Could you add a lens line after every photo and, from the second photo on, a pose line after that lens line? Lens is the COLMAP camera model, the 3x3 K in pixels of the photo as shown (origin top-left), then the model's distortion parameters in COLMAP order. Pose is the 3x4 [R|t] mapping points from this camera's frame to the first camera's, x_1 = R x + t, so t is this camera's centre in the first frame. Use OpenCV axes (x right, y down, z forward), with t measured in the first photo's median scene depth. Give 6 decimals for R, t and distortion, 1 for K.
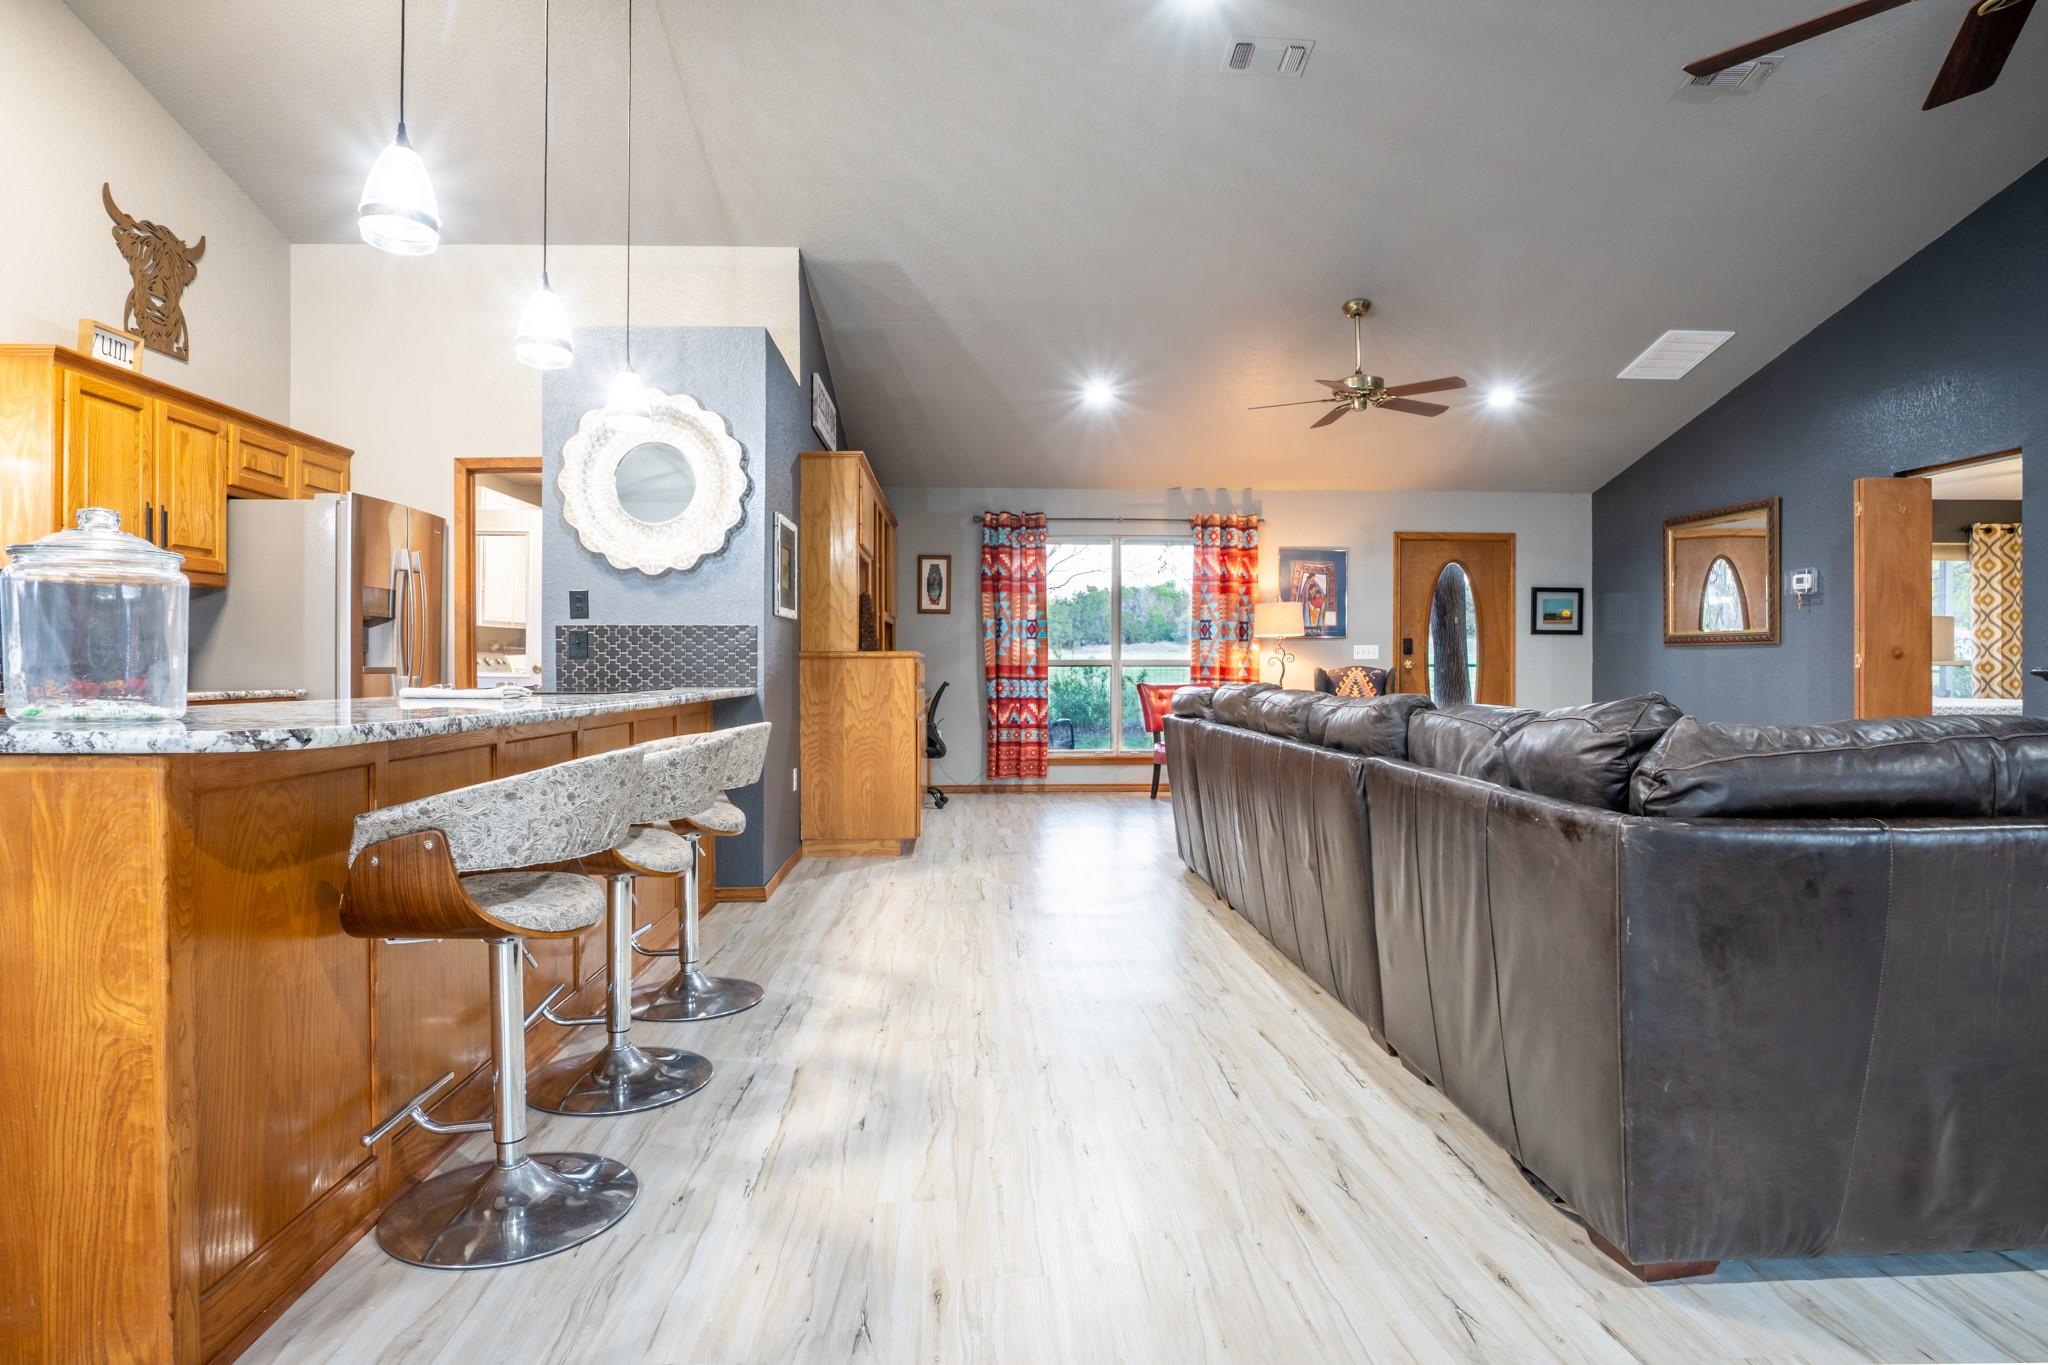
lens RADIAL K [[1127.4, 0, 1002.6], [0, 1127.4, 677.5], [0, 0, 1]] dist [-0.005739, -0.000799]
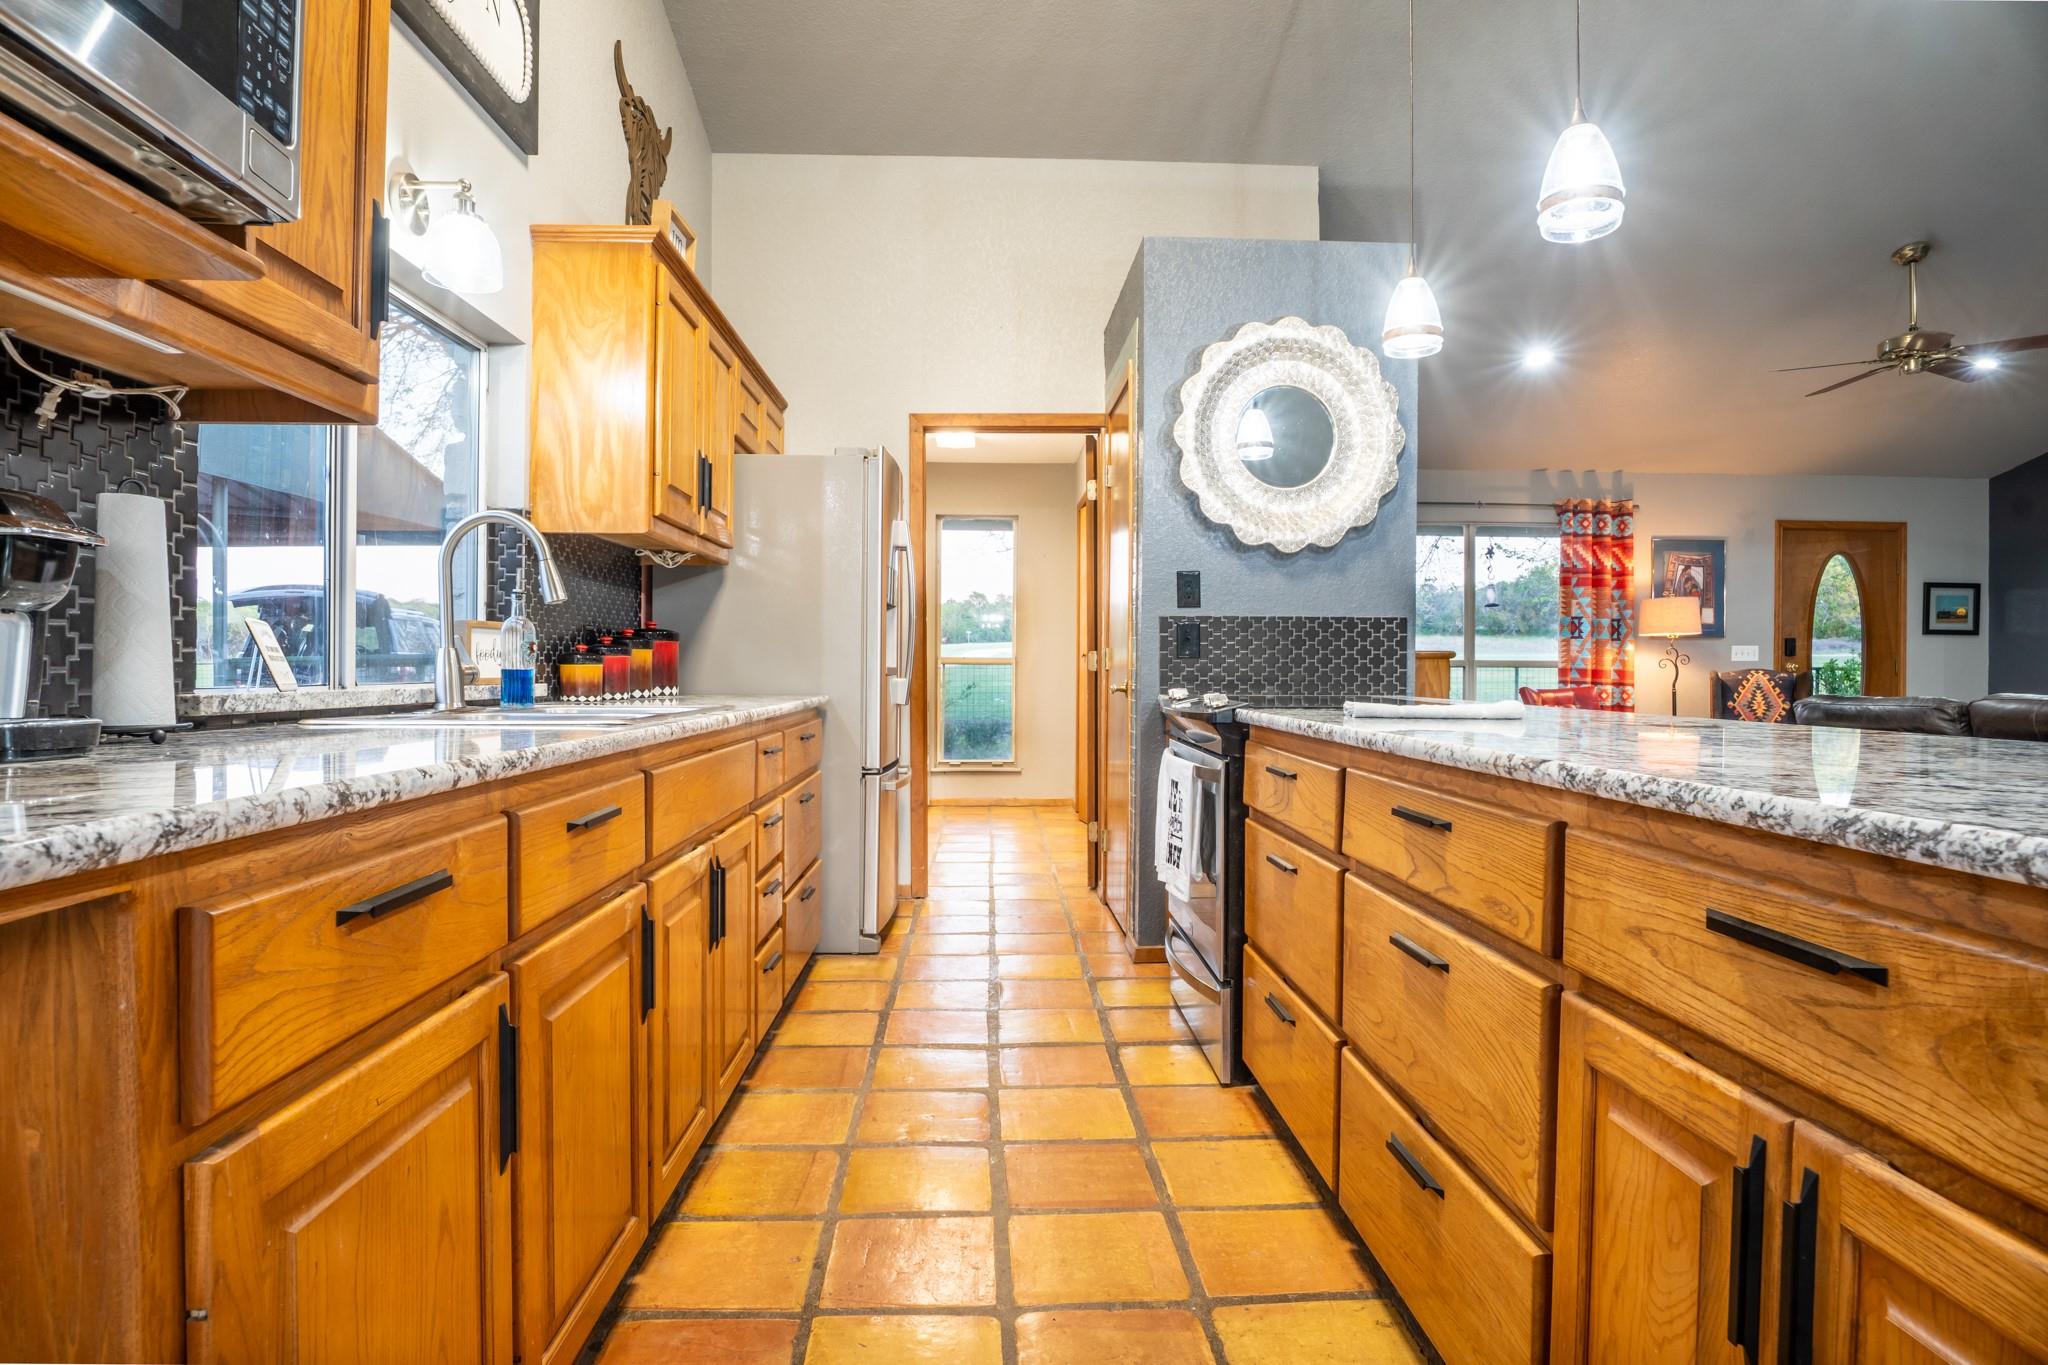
lens RADIAL K [[1109.0, 0, 1022.6], [0, 1109.0, 664.5], [0, 0, 1]] dist [-0.005339, -0.000479]
pose [[0.999962, 0.004920, 0.007196, -0.266471], [-0.004853, 0.999946, -0.009237, -0.002540], [-0.007241, 0.009202, 0.999931, 0.121478]]
